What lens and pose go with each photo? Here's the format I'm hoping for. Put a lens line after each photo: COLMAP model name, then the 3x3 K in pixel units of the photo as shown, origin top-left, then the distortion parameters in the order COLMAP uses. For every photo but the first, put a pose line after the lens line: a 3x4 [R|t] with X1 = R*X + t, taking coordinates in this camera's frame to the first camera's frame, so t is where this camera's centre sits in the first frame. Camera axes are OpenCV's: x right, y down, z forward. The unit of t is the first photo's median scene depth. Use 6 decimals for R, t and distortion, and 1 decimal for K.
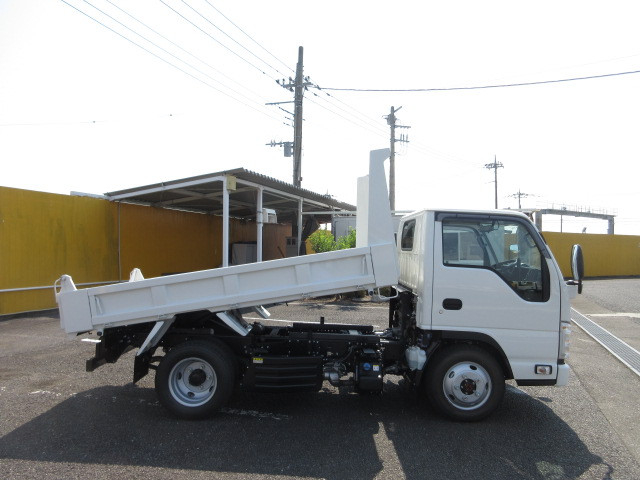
lens RADIAL K [[477.3, 0, 325.7], [0, 477.3, 235.2], [0, 0, 1]] dist [0.012460, 0.004865]
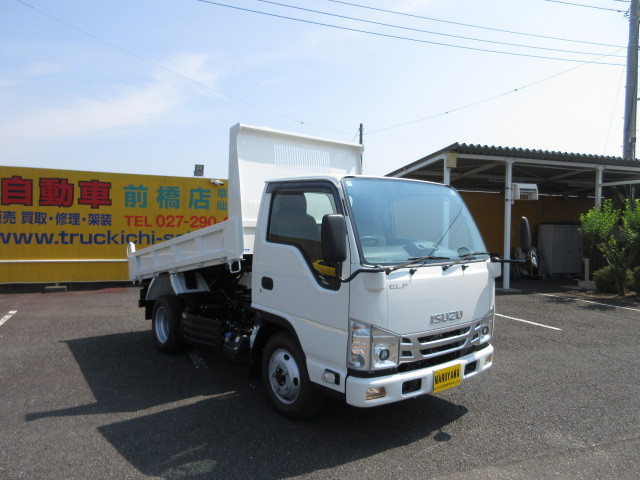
lens RADIAL K [[477.3, 0, 317.7], [0, 477.3, 241.0], [0, 0, 1]] dist [0.012460, 0.004865]
pose [[0.638459, 0.018588, -0.769431, 0.894170], [0.017425, 0.999103, 0.038595, 0.026276], [0.769458, -0.038049, 0.637563, 0.431044]]
